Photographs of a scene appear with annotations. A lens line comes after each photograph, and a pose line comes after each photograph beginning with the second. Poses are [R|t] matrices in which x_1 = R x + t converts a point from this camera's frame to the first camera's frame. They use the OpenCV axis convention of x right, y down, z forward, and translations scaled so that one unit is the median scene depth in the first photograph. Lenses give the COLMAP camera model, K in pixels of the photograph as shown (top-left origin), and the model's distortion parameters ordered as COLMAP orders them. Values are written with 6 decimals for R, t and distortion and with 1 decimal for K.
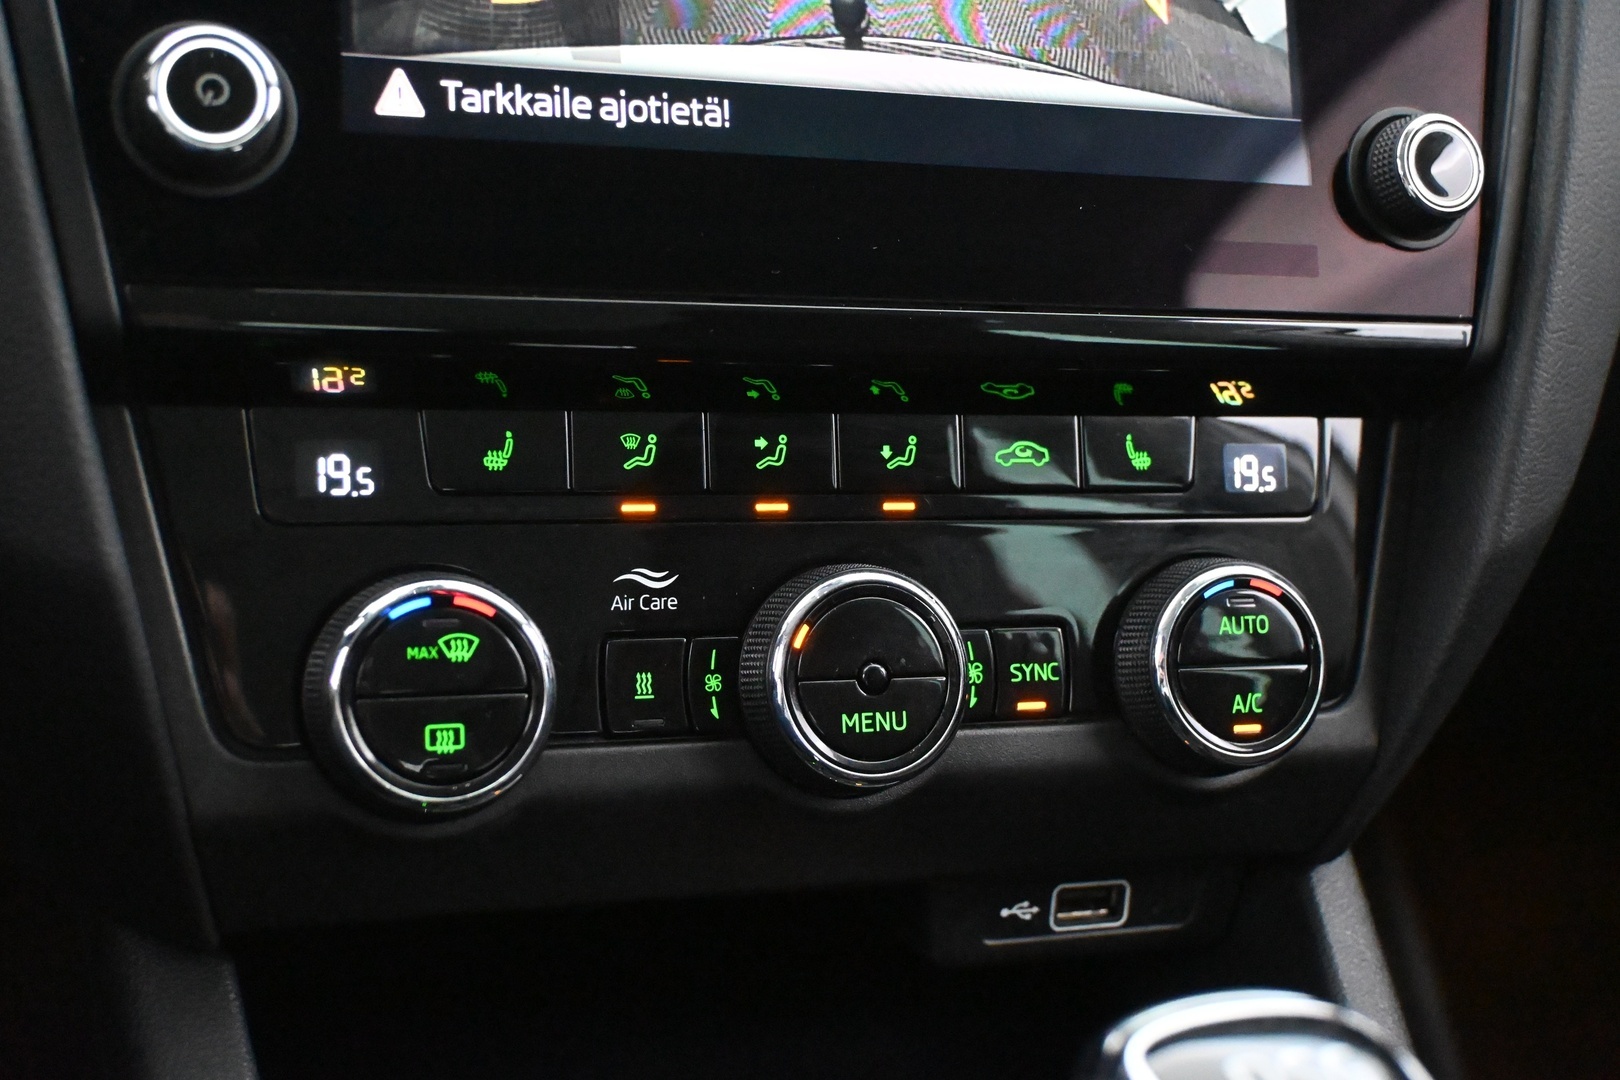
lens RADIAL K [[2241.5, 0, 818.1], [0, 2241.5, 538.7], [0, 0, 1]] dist [0.000143, 0.000000]
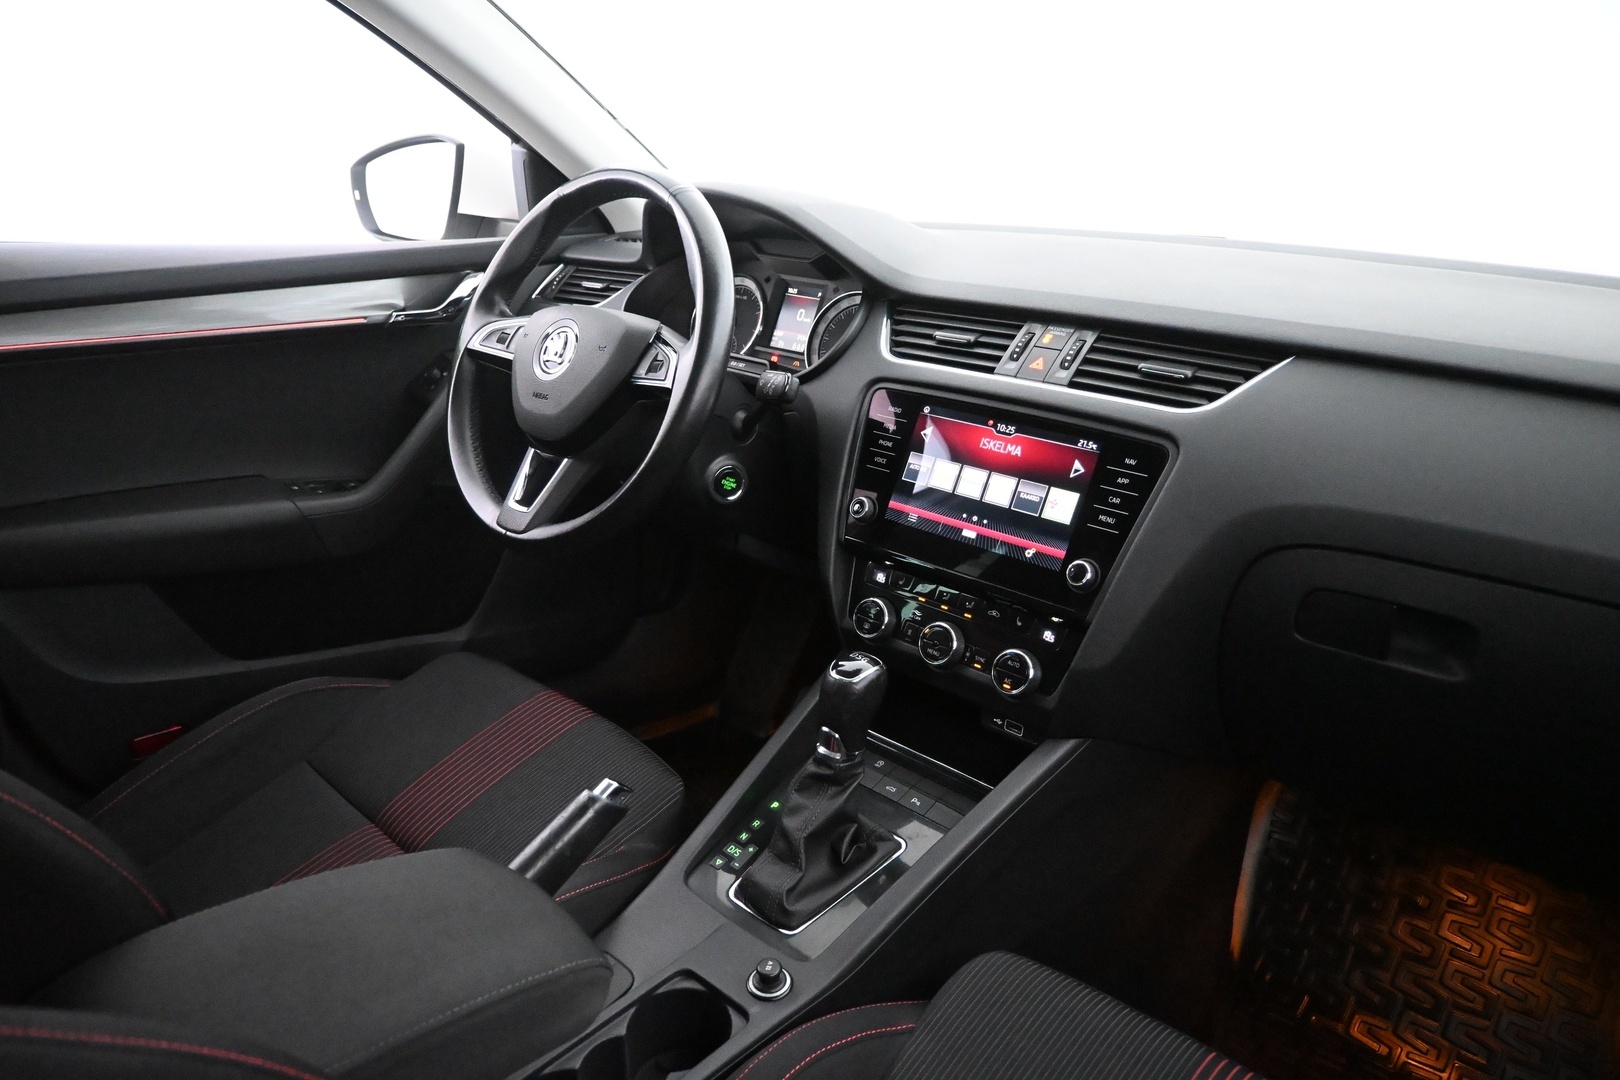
lens RADIAL K [[1093.0, 0, 815.6], [0, 1093.0, 541.3], [0, 0, 1]] dist [0.009553, -0.007716]
pose [[0.442741, 0.203164, -0.873330, 1.925334], [-0.264229, 0.960304, 0.089444, -0.293402], [0.856834, 0.191159, 0.478847, -0.417522]]
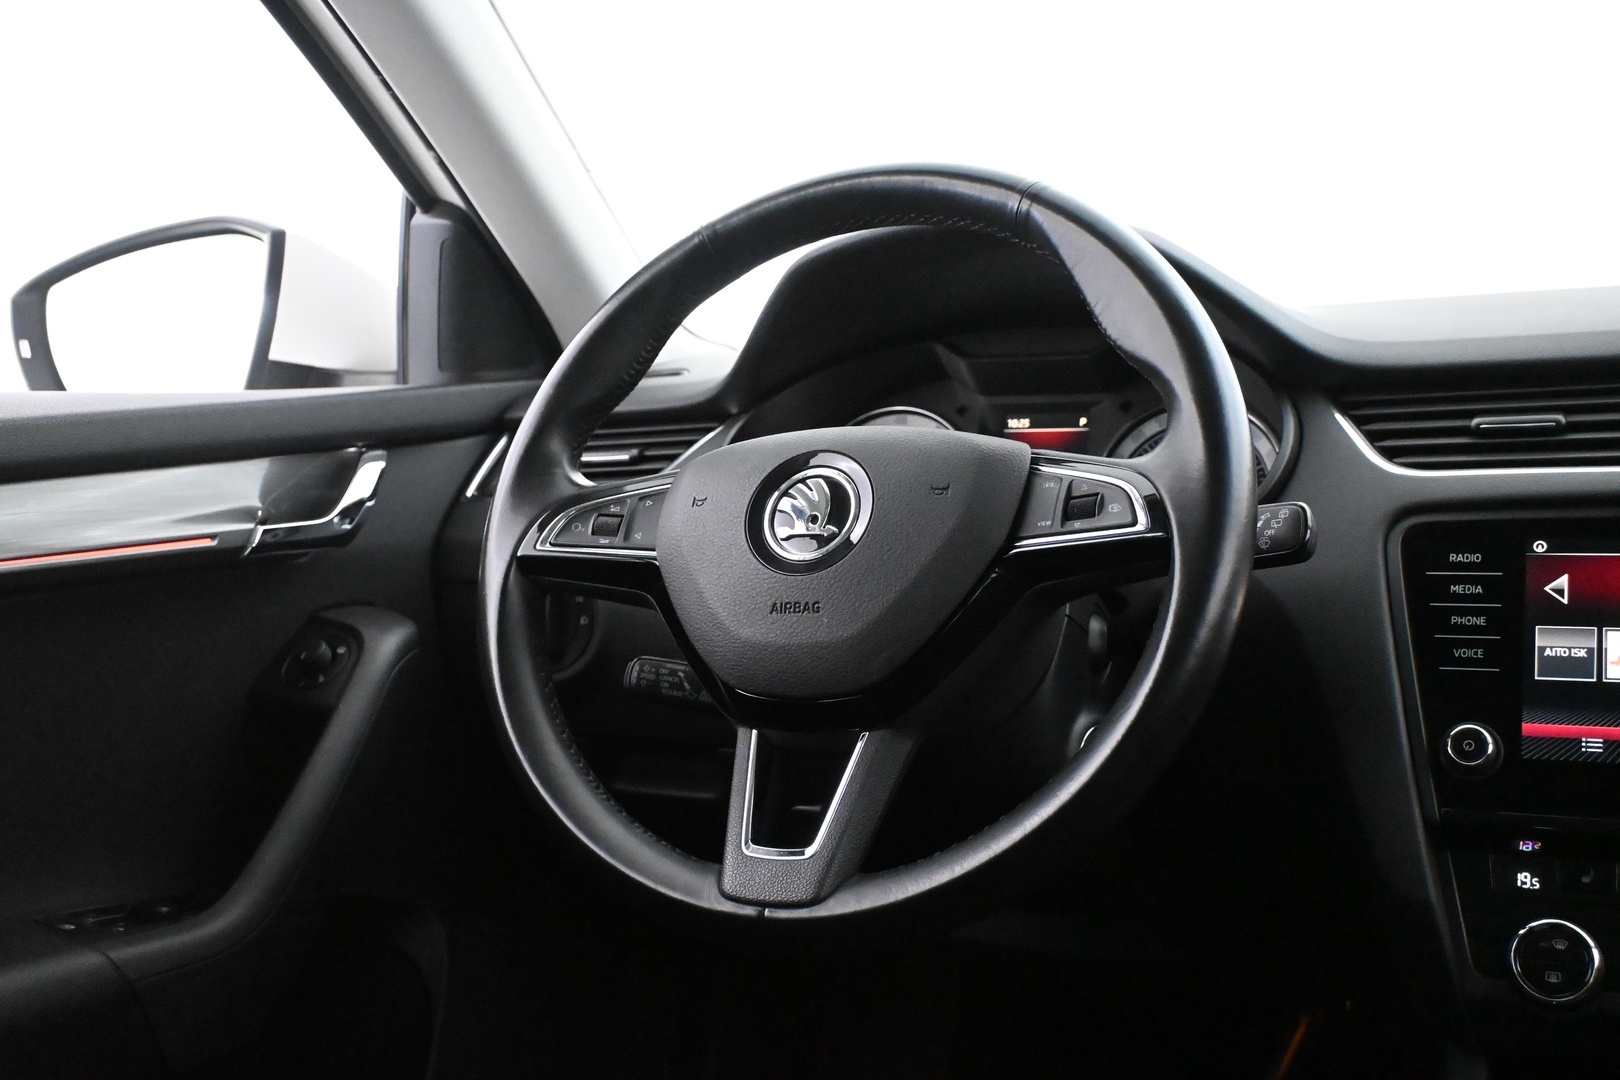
lens RADIAL K [[1724.2, 0, 808.6], [0, 1724.2, 541.9], [0, 0, 1]] dist [-0.005434, 0.000000]
pose [[0.679944, -0.085080, -0.728311, 0.725648], [-0.119090, 0.967246, -0.224173, 0.141017], [0.723528, 0.239160, 0.647541, -1.057853]]
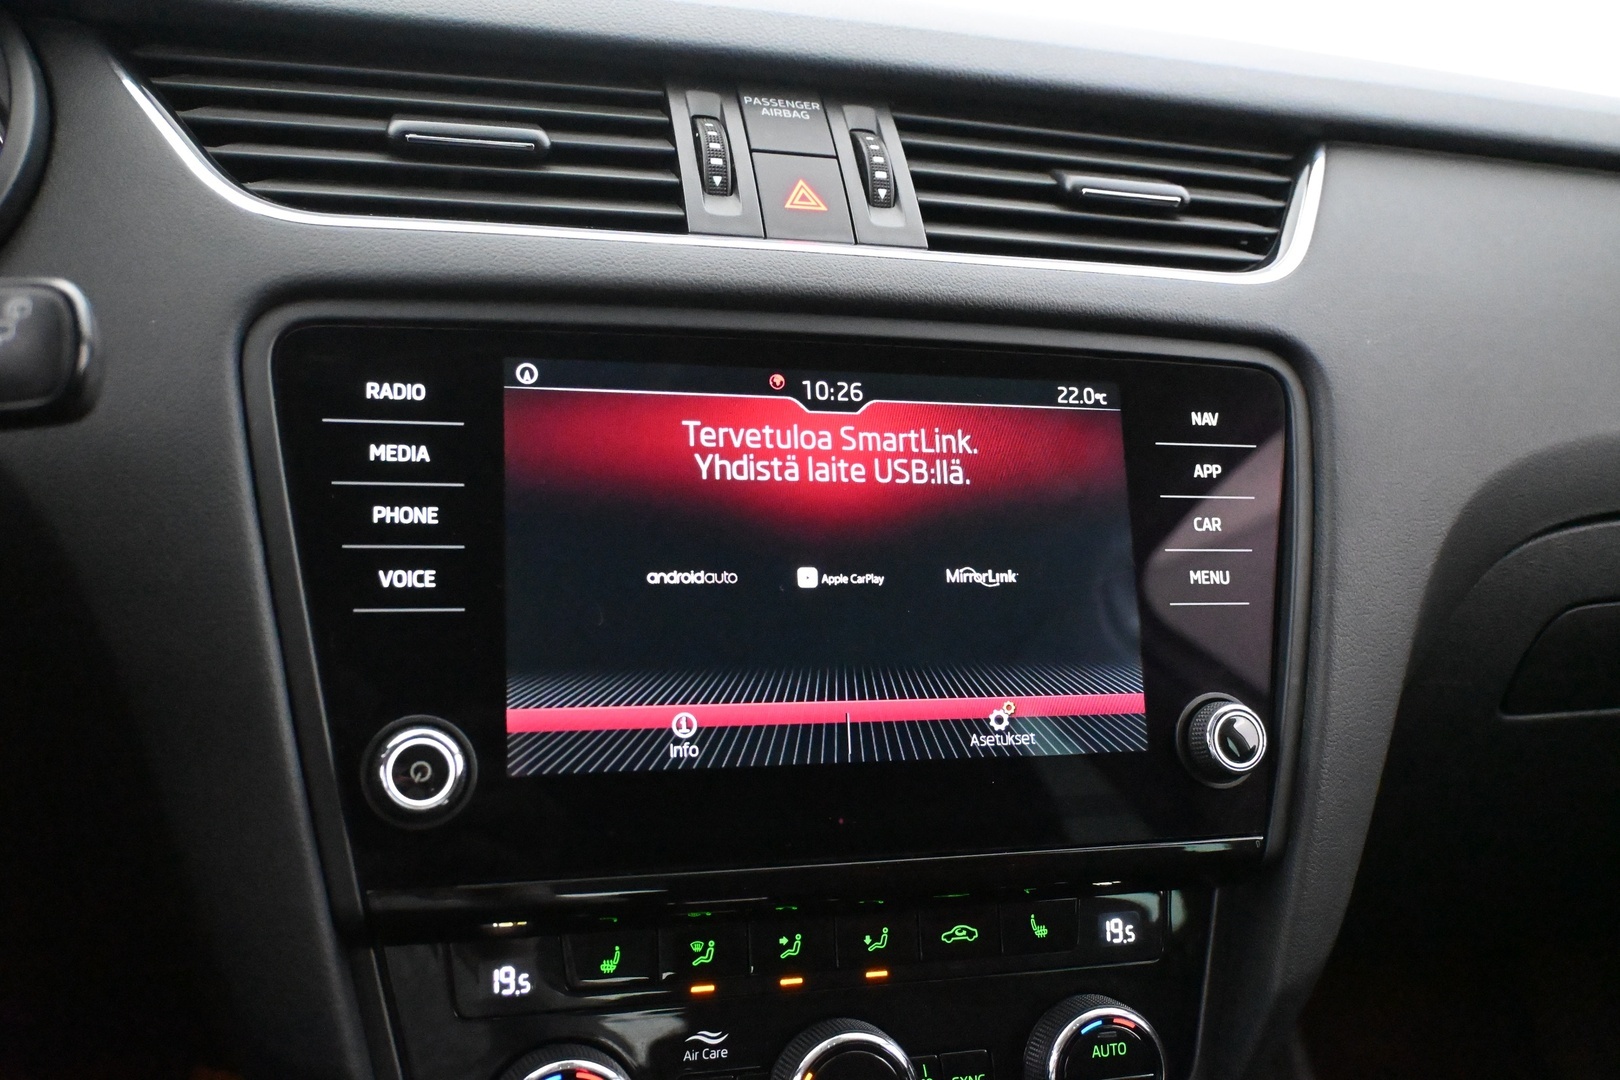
lens RADIAL K [[1495.9, 0, 811.7], [0, 1495.9, 541.2], [0, 0, 1]] dist [-0.014022, 0.000000]
pose [[0.997059, -0.008880, -0.076120, 0.073977], [0.003600, 0.997594, -0.069229, -0.244787], [0.076552, 0.068752, 0.994692, -0.034749]]
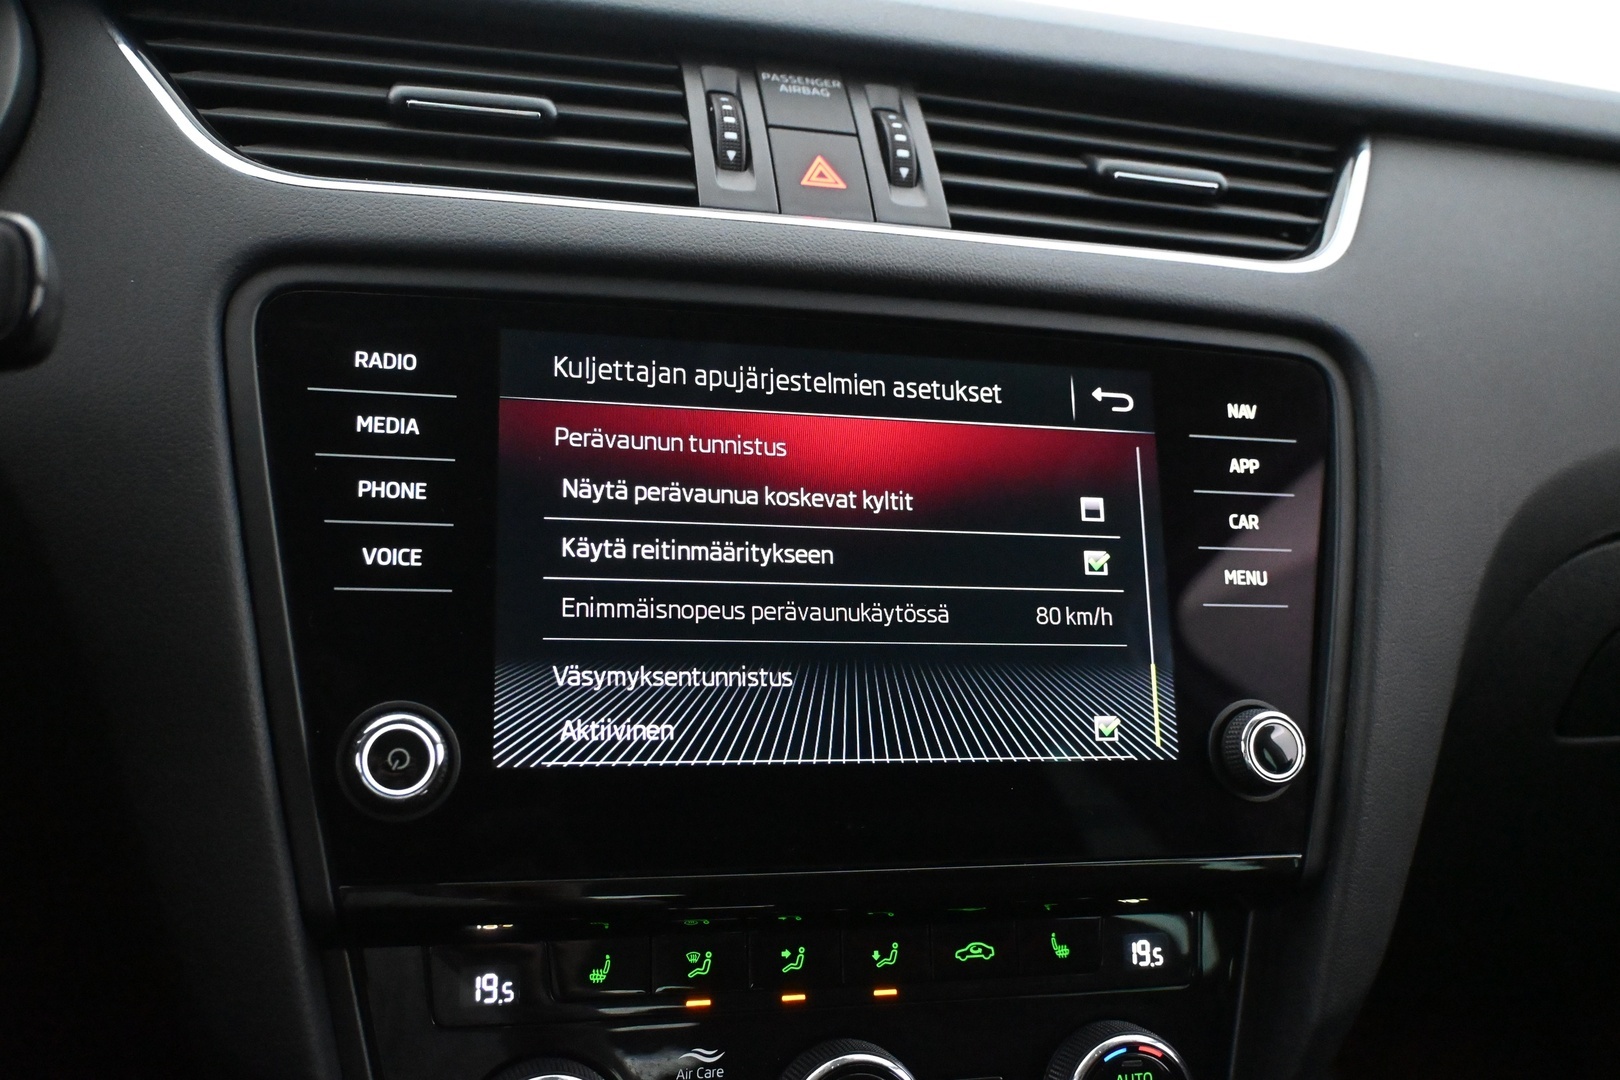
lens RADIAL K [[1495.9, 0, 811.7], [0, 1495.9, 540.8], [0, 0, 1]] dist [-0.014022, 0.000000]
pose [[0.995013, 0.003128, -0.099699, 0.085764], [-0.013038, 0.995012, -0.098901, -0.211859], [0.098892, 0.099708, 0.990090, 0.025738]]
